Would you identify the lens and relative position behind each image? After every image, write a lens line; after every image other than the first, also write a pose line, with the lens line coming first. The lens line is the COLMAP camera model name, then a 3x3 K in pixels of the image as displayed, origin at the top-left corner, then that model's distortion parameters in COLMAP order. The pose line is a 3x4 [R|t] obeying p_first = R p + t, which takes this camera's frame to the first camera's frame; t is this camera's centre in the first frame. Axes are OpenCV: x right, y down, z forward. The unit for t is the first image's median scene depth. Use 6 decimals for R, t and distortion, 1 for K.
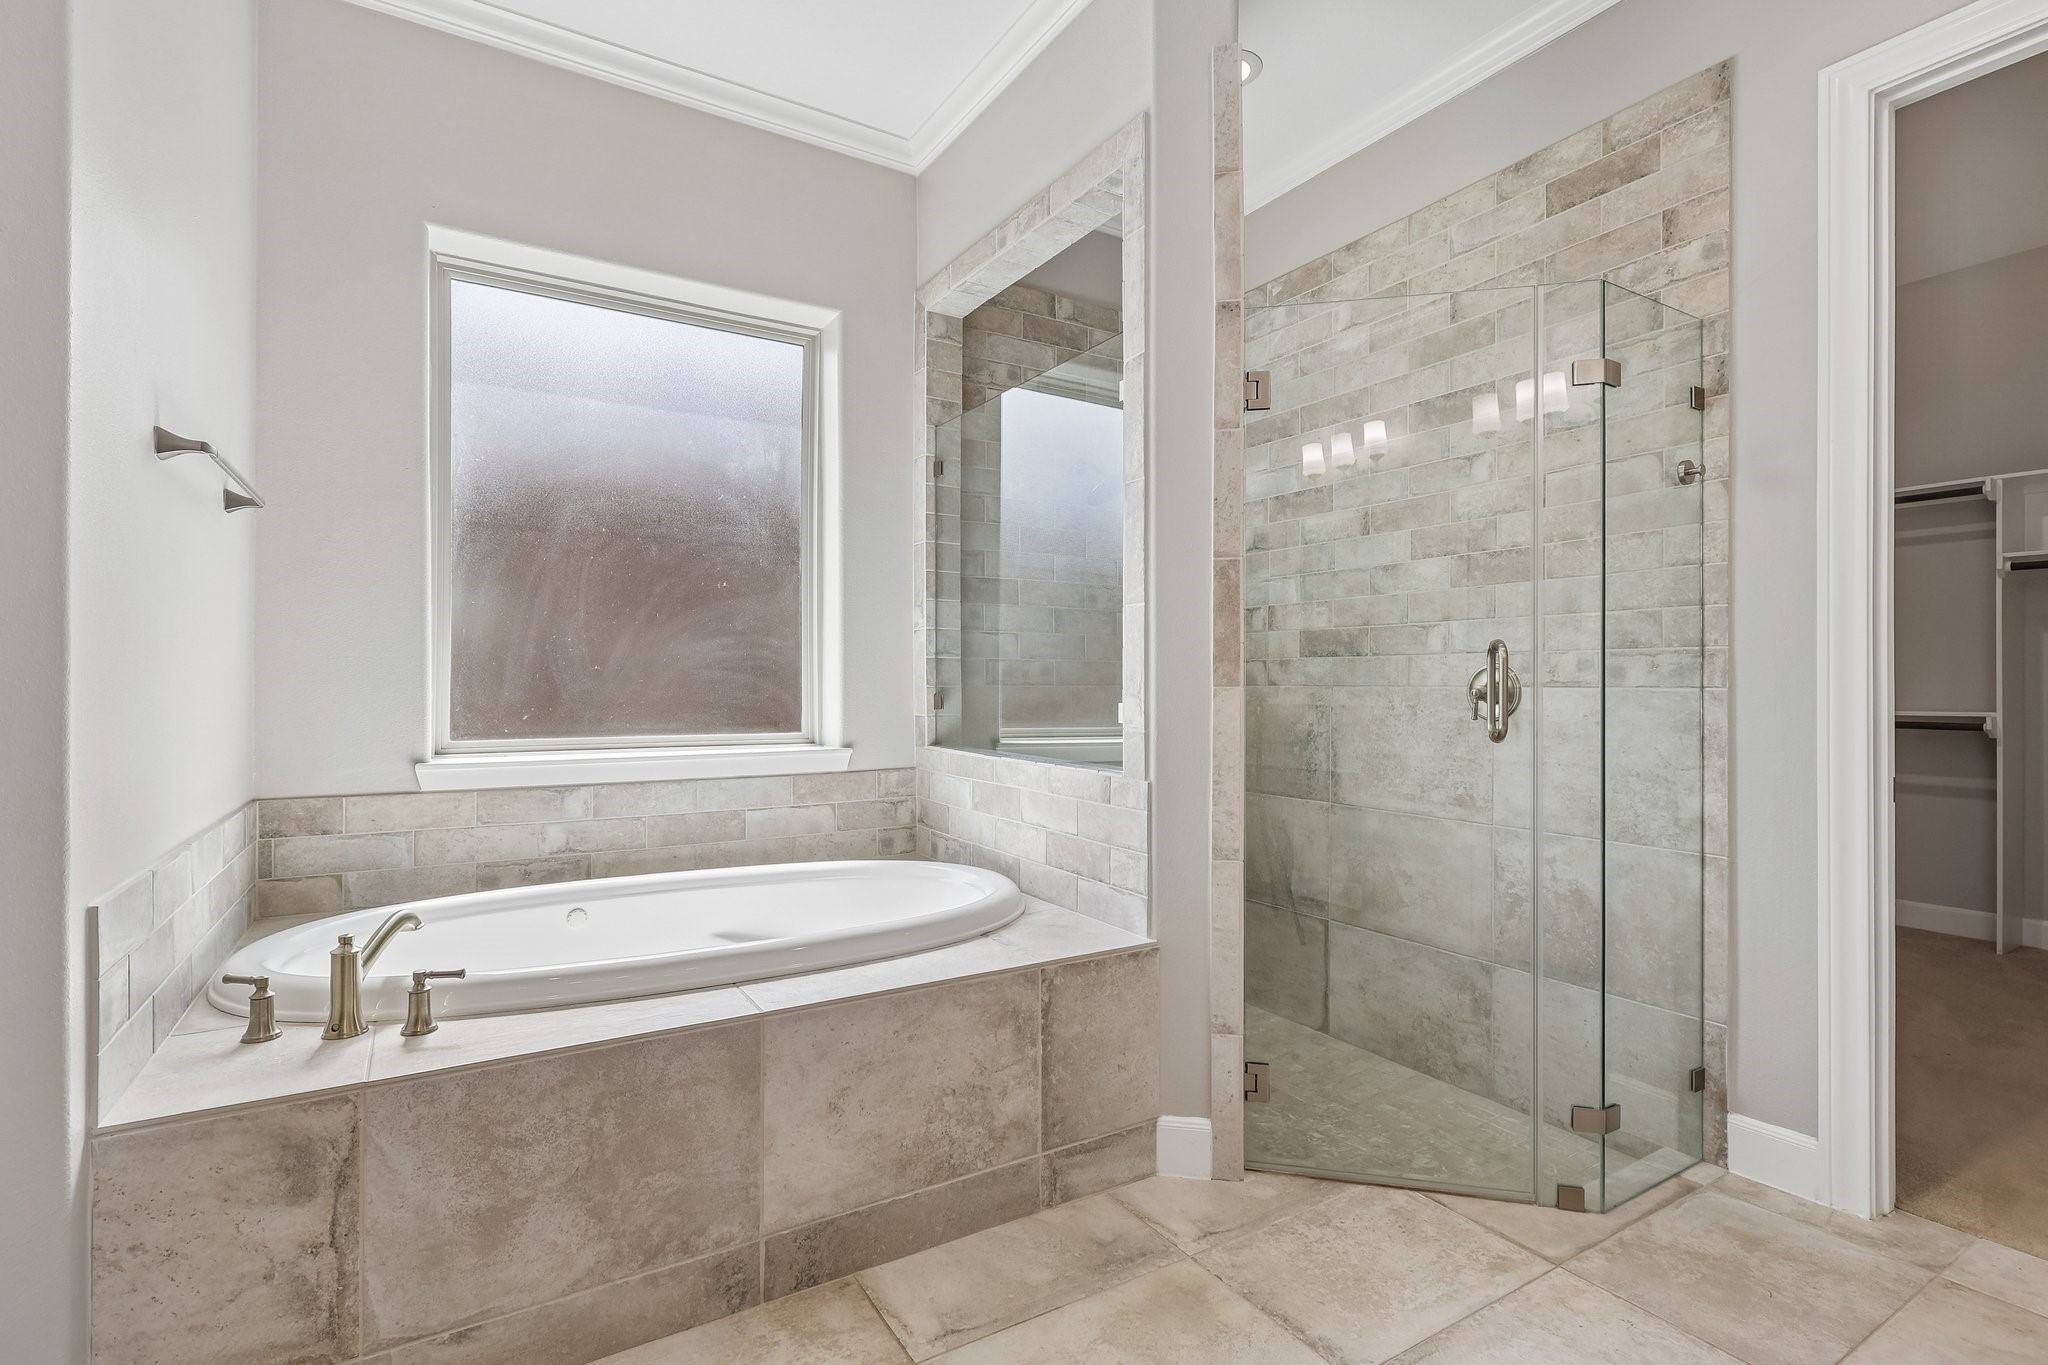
lens RADIAL K [[963.9, 0, 1022.4], [0, 963.9, 684.7], [0, 0, 1]] dist [-0.002580, 0.002238]
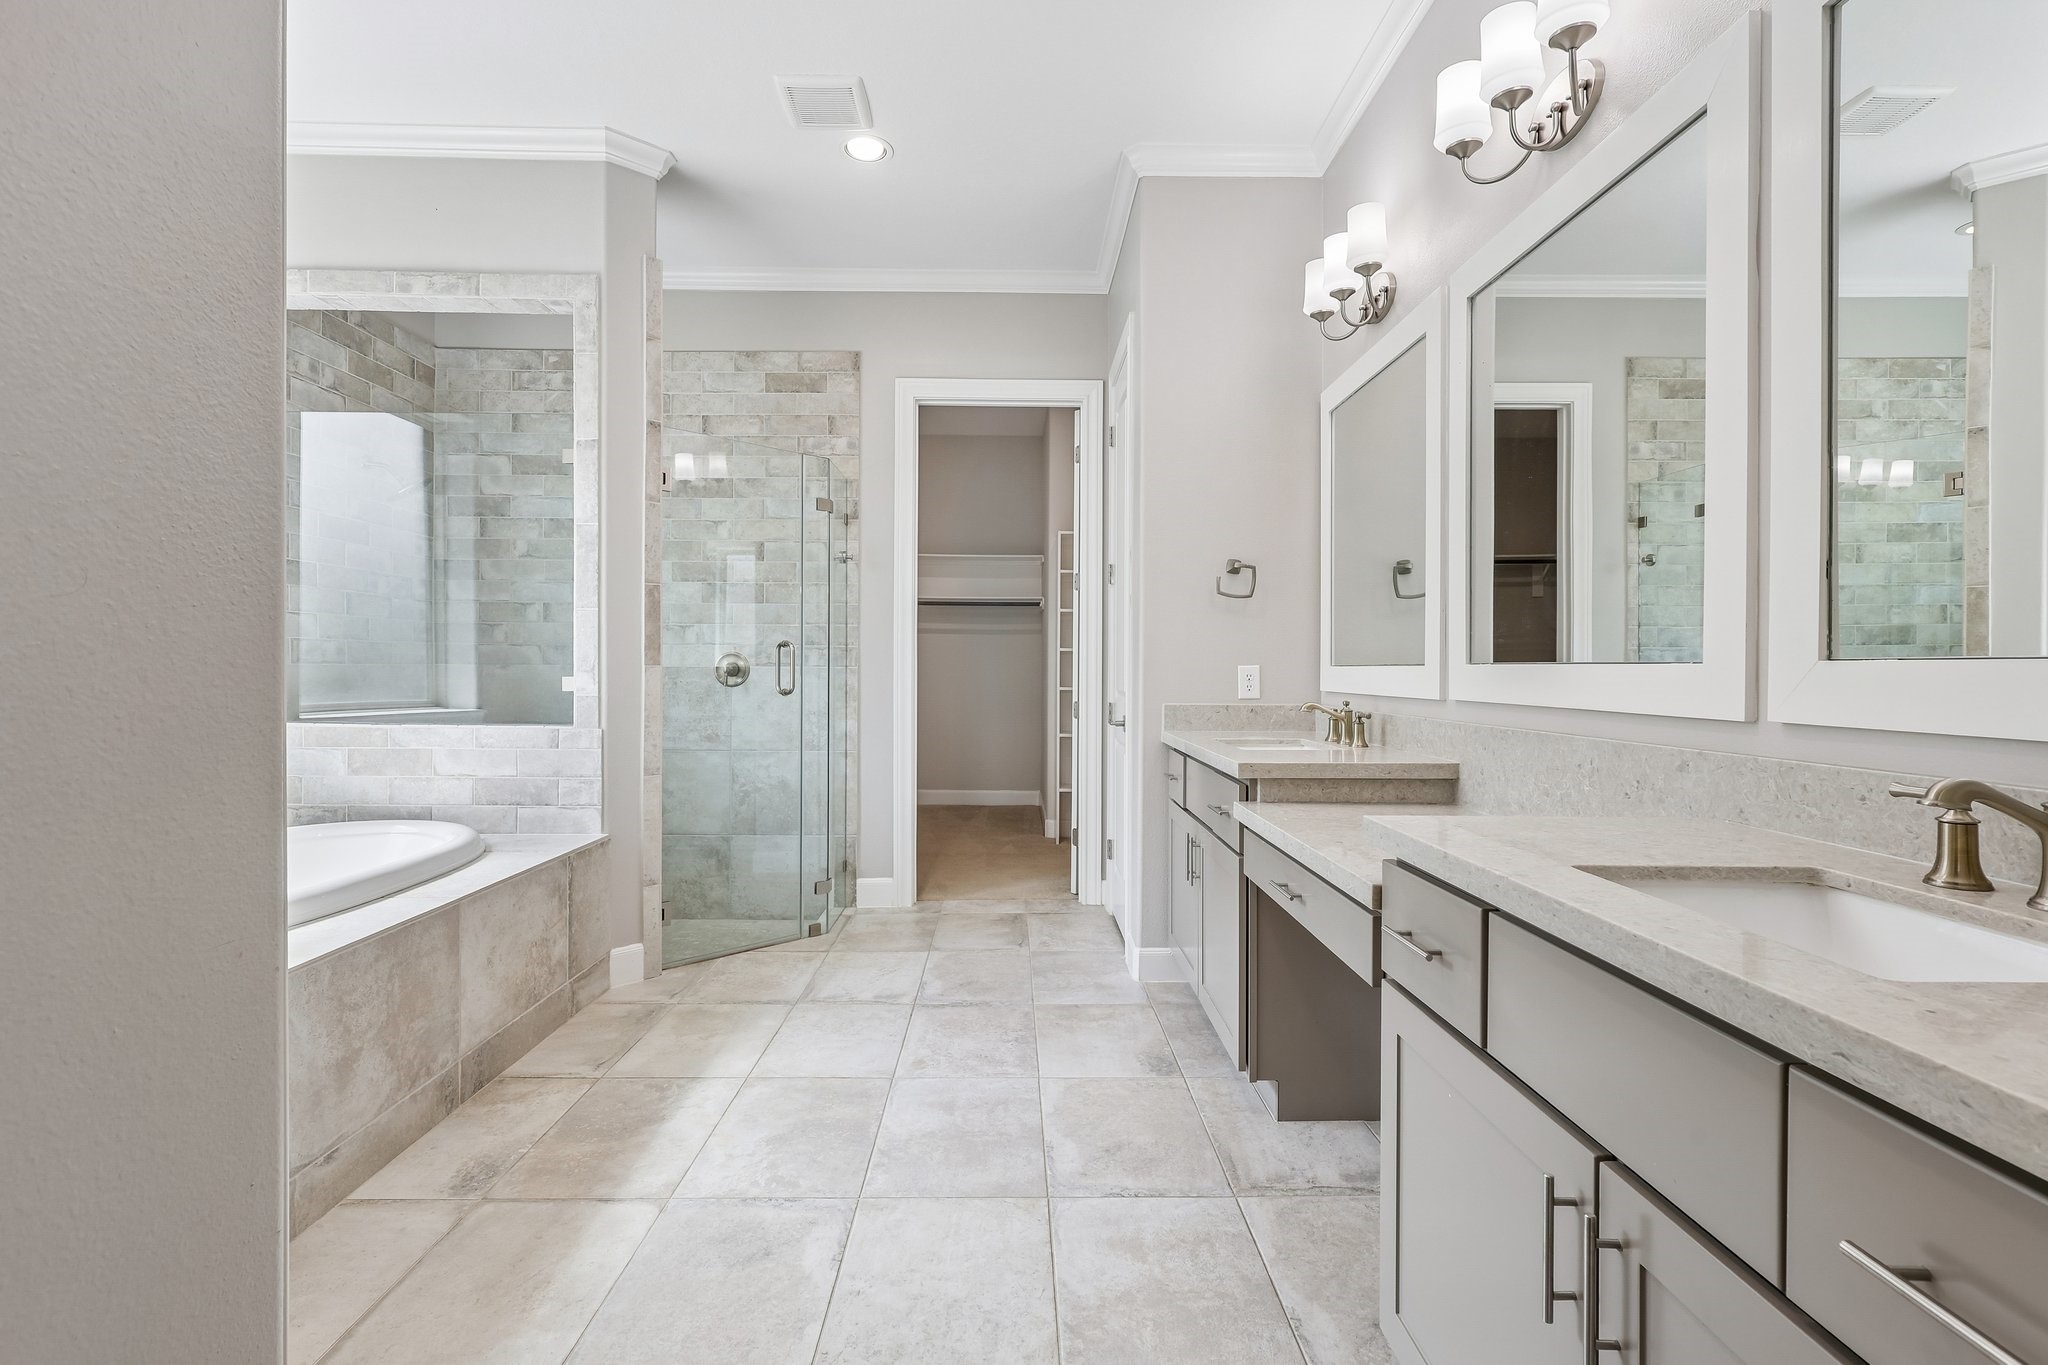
lens RADIAL K [[963.9, 0, 1027.1], [0, 963.9, 676.6], [0, 0, 1]] dist [-0.002580, 0.002238]
pose [[0.508072, -0.007393, 0.861283, -0.850398], [-0.003585, 0.999936, 0.010698, 0.001379], [-0.861307, -0.008523, 0.508013, -0.335119]]
